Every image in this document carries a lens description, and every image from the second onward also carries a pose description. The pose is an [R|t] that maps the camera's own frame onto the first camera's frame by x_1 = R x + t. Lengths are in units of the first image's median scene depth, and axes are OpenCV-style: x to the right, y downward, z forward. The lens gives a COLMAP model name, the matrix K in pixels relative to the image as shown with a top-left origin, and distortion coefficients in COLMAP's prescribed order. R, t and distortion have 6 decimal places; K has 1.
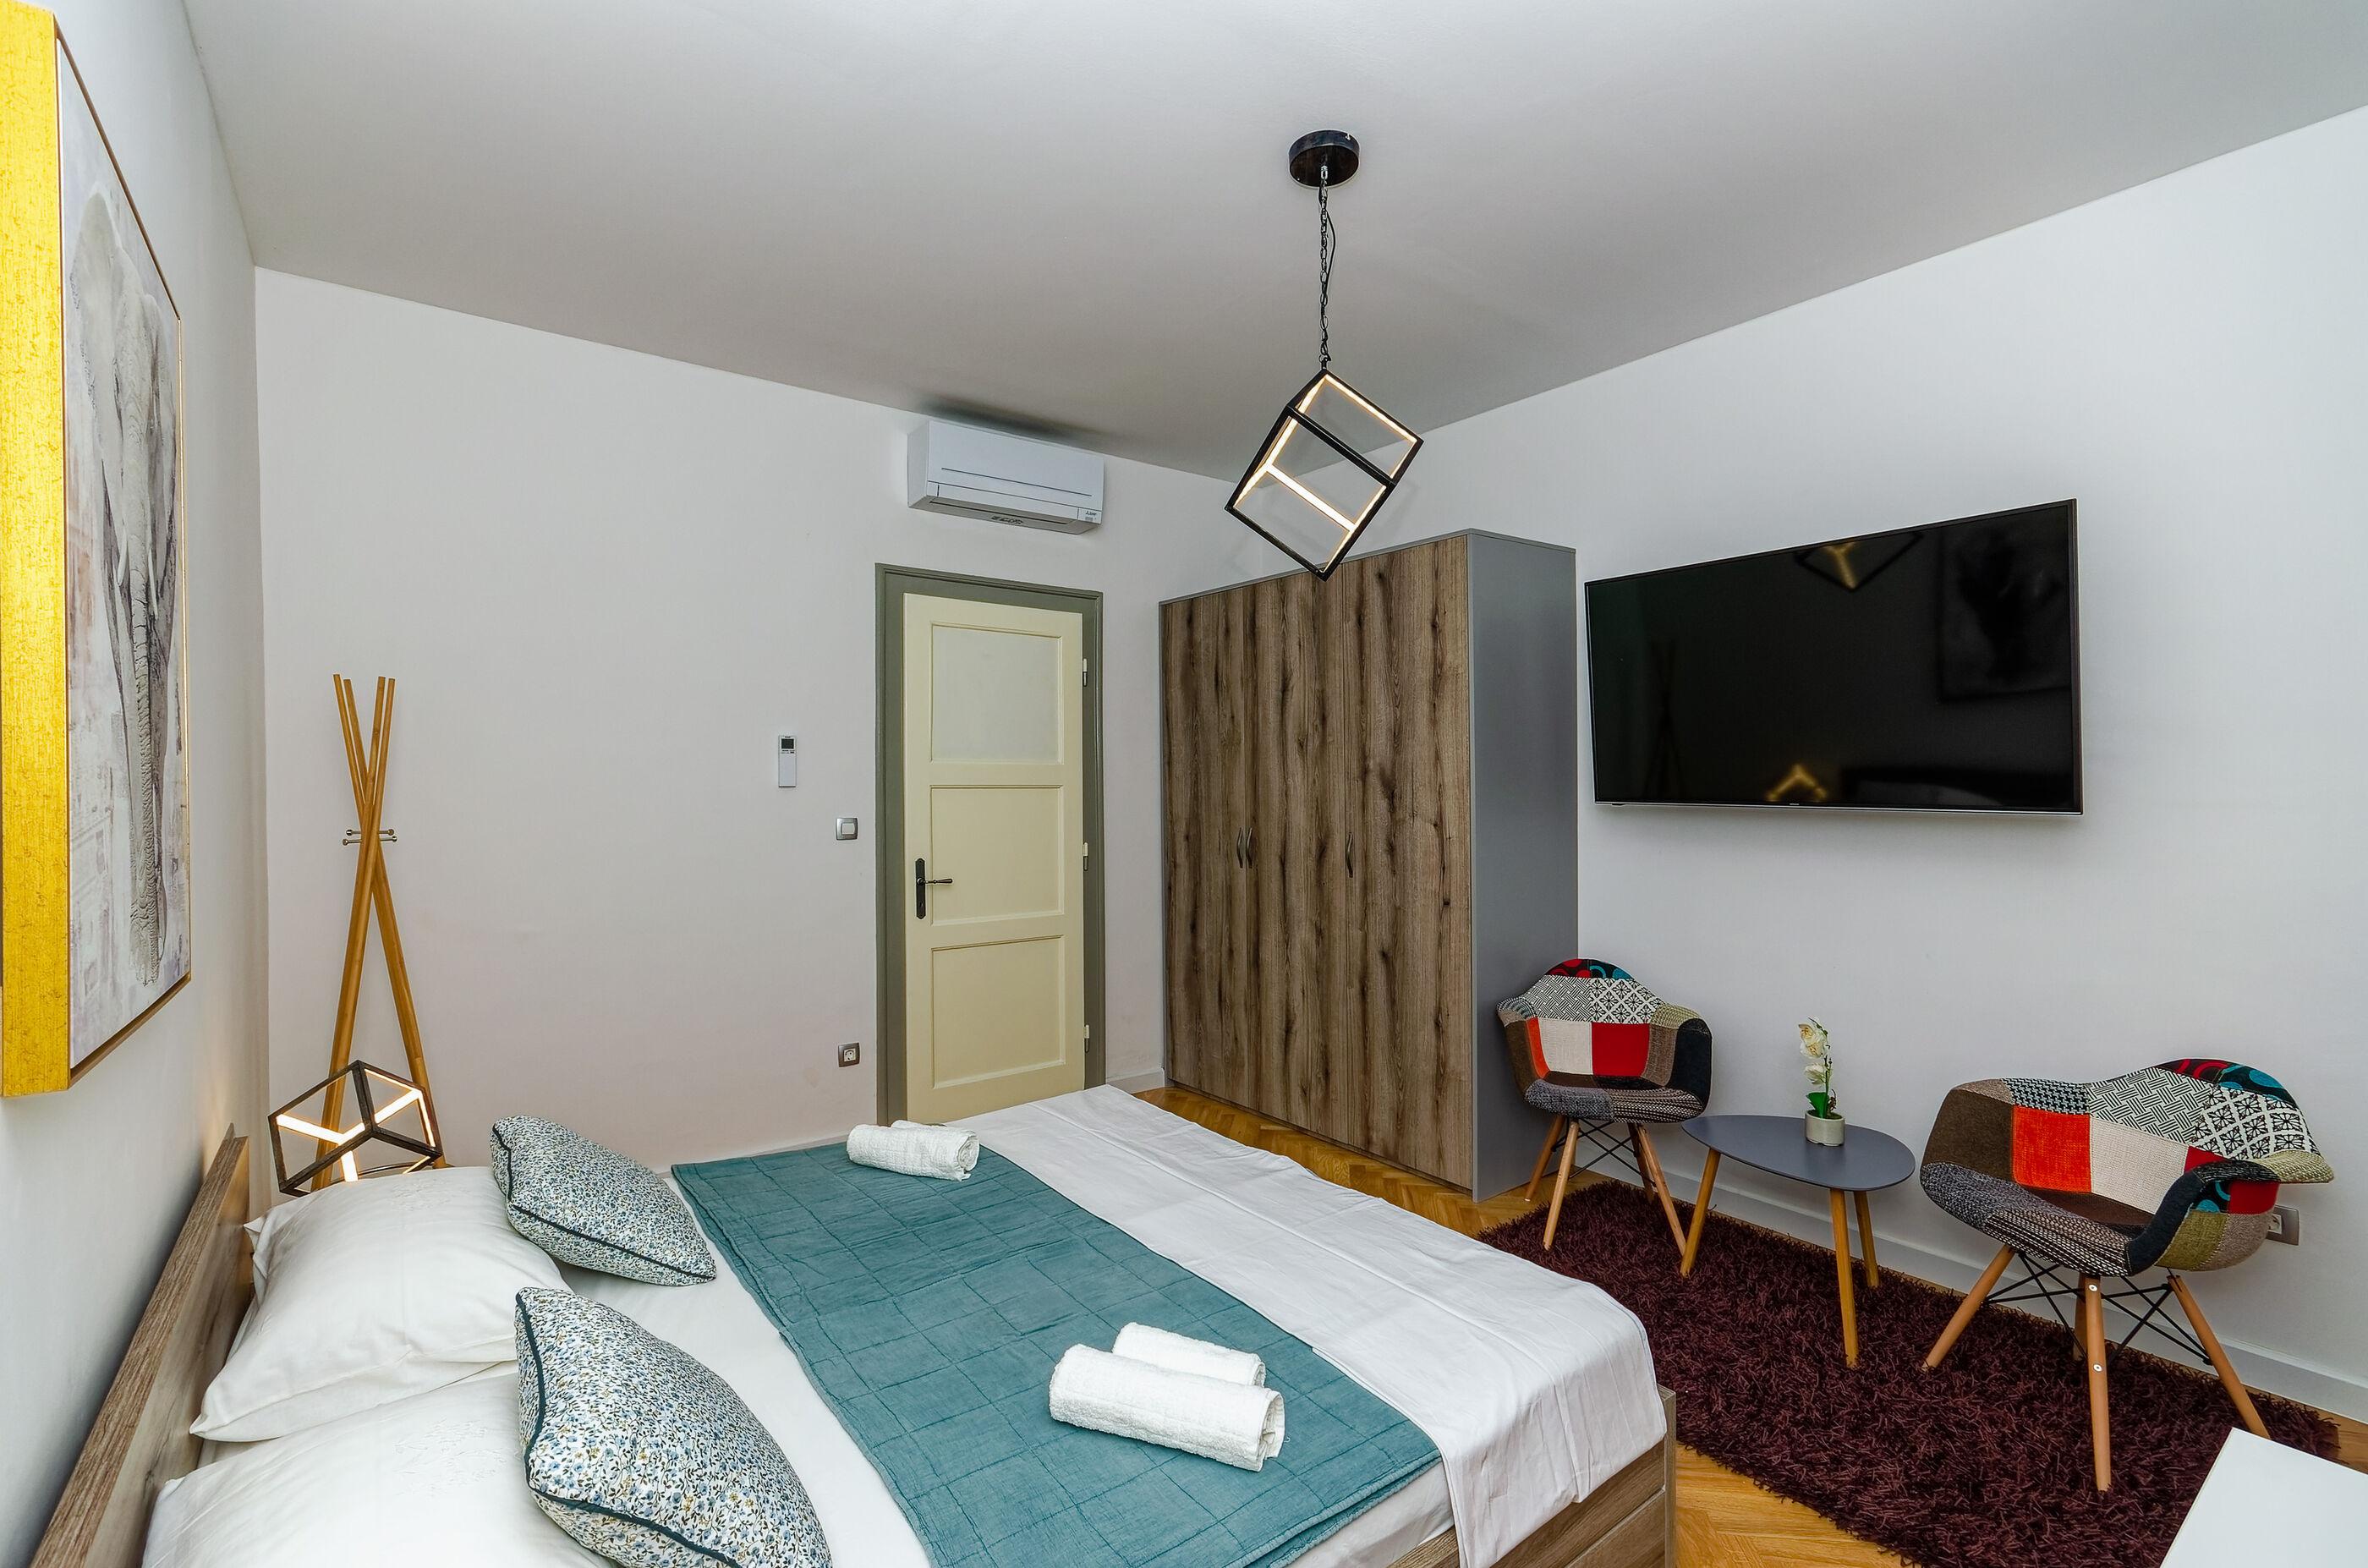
lens RADIAL K [[1033.8, 0, 1189.2], [0, 1033.8, 796.4], [0, 0, 1]] dist [0.007962, -0.002651]
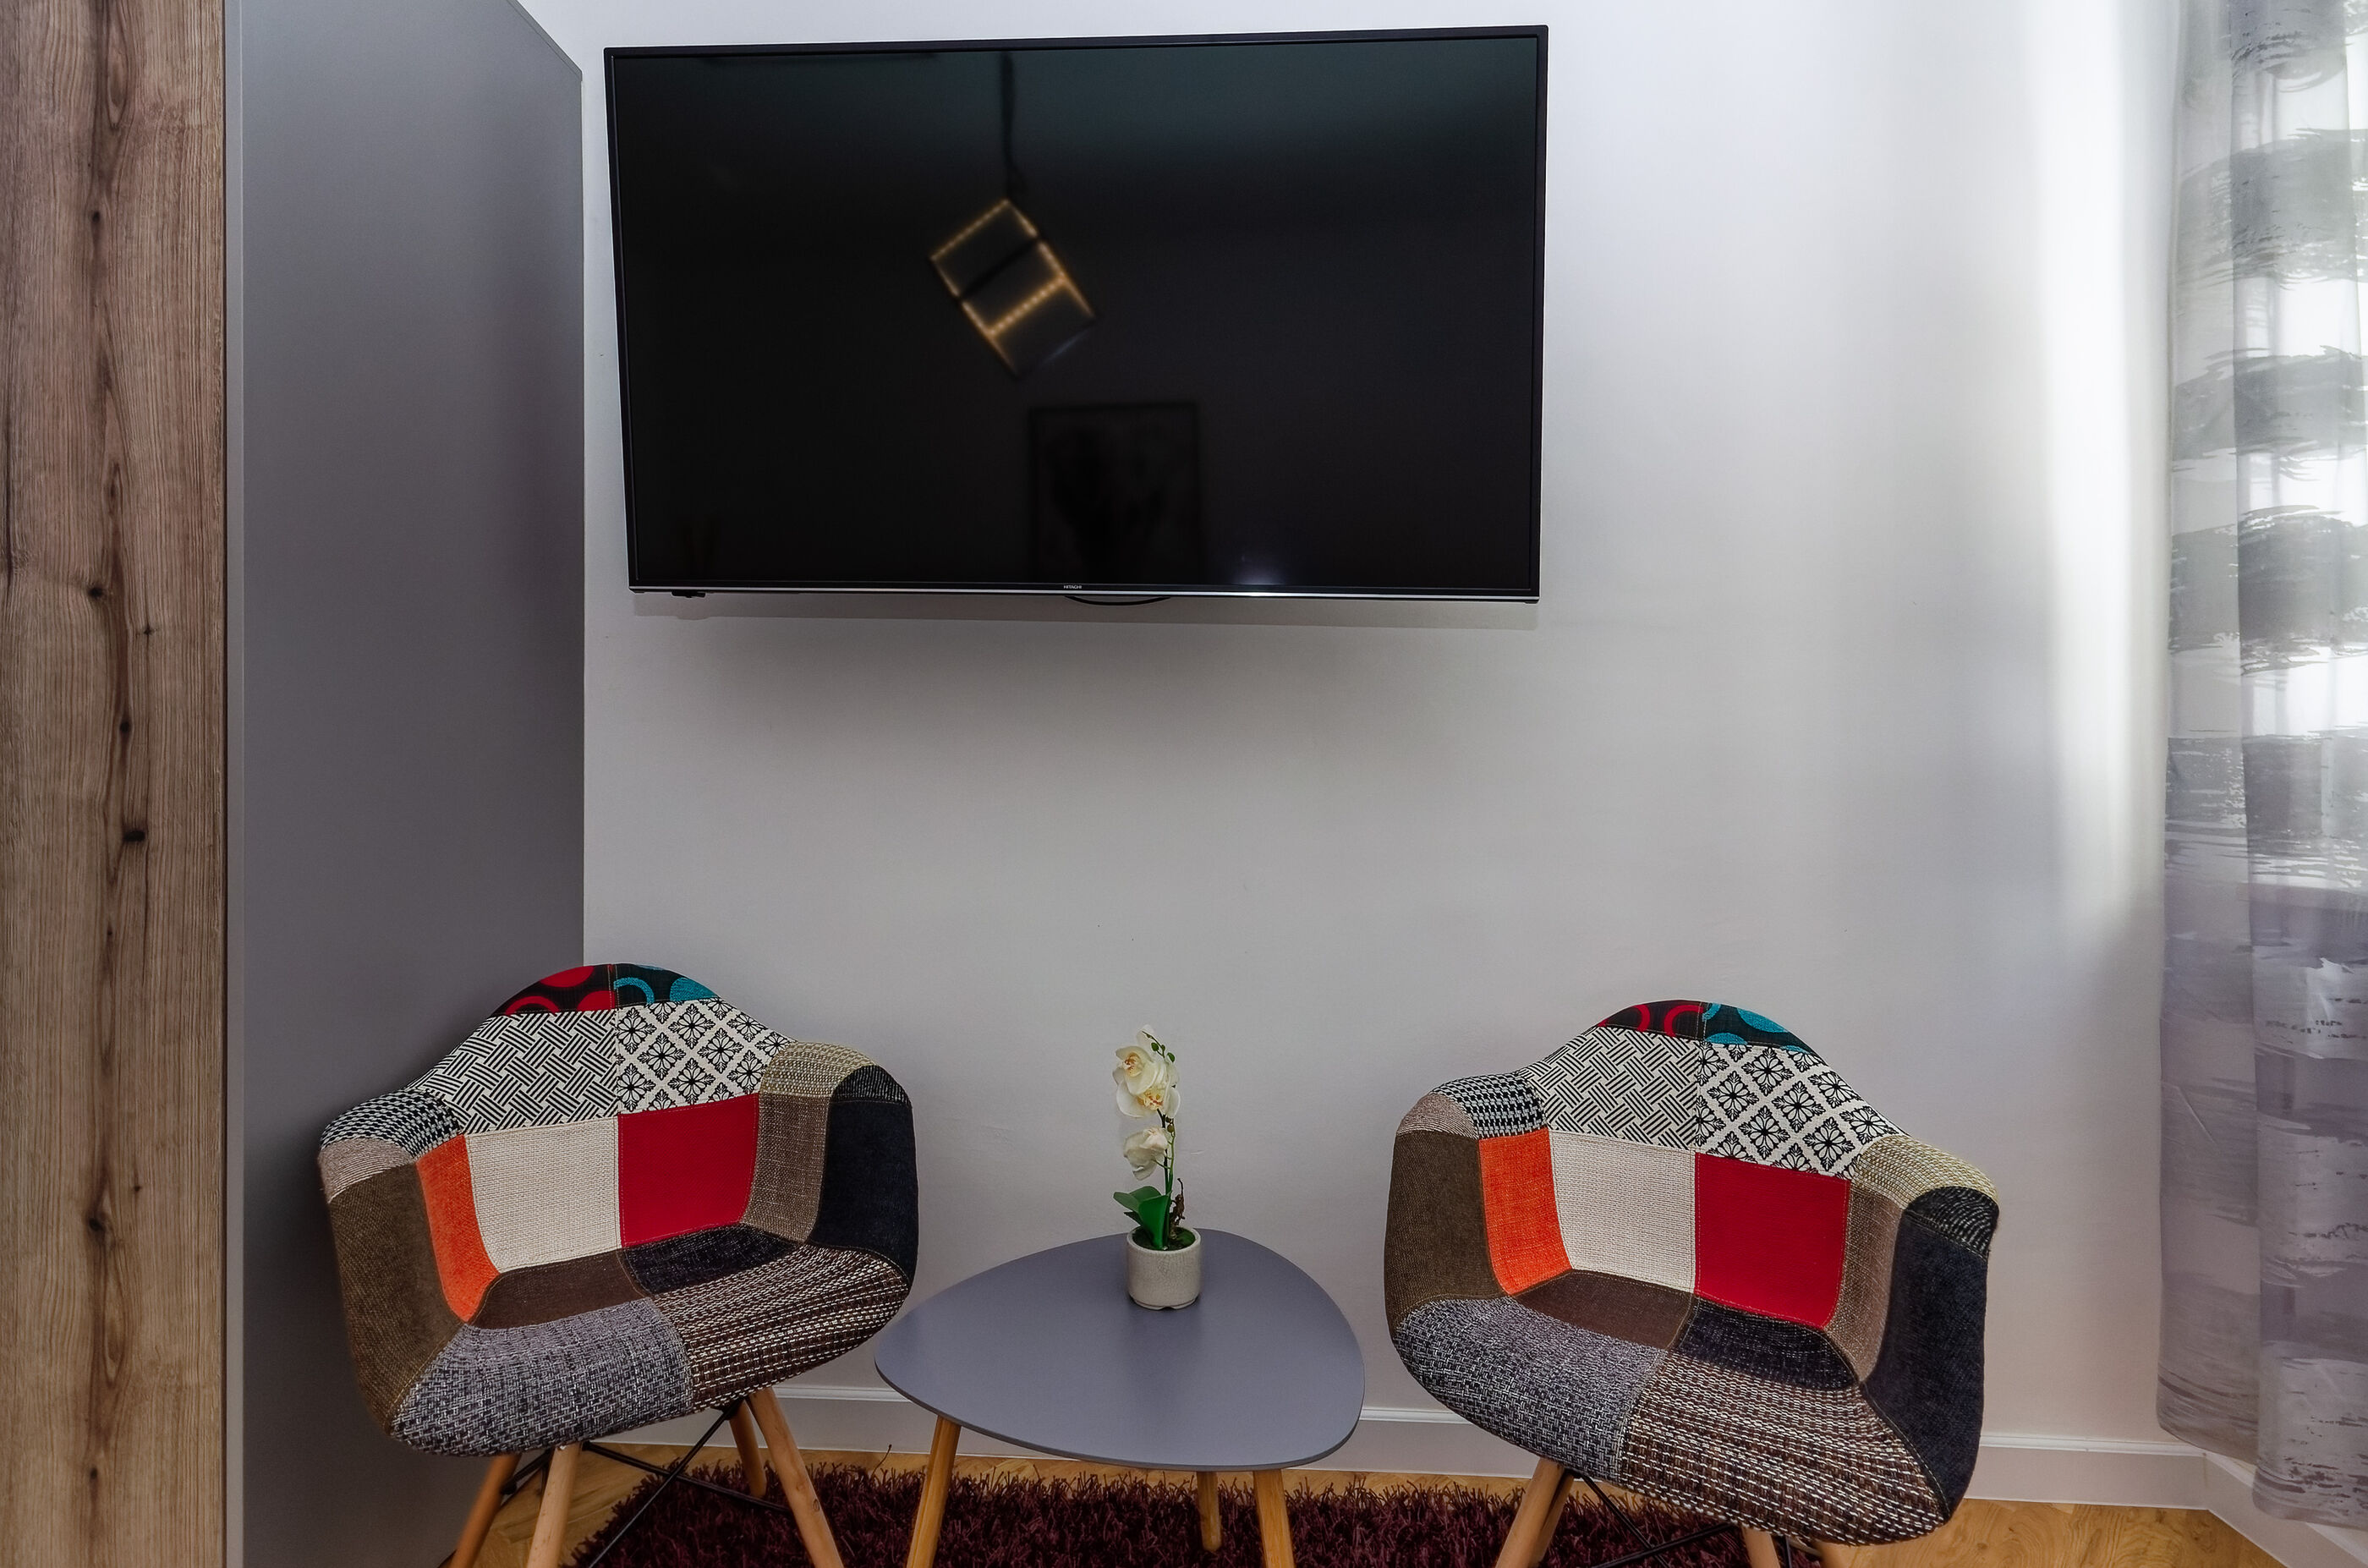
lens RADIAL K [[1033.8, 0, 1173.3], [0, 1033.8, 818.4], [0, 0, 1]] dist [0.007962, -0.002651]
pose [[0.640272, 0.000836, 0.768148, 0.223555], [-0.005817, 0.999976, 0.003760, 0.101784], [-0.768126, -0.006876, 0.640262, 0.593562]]
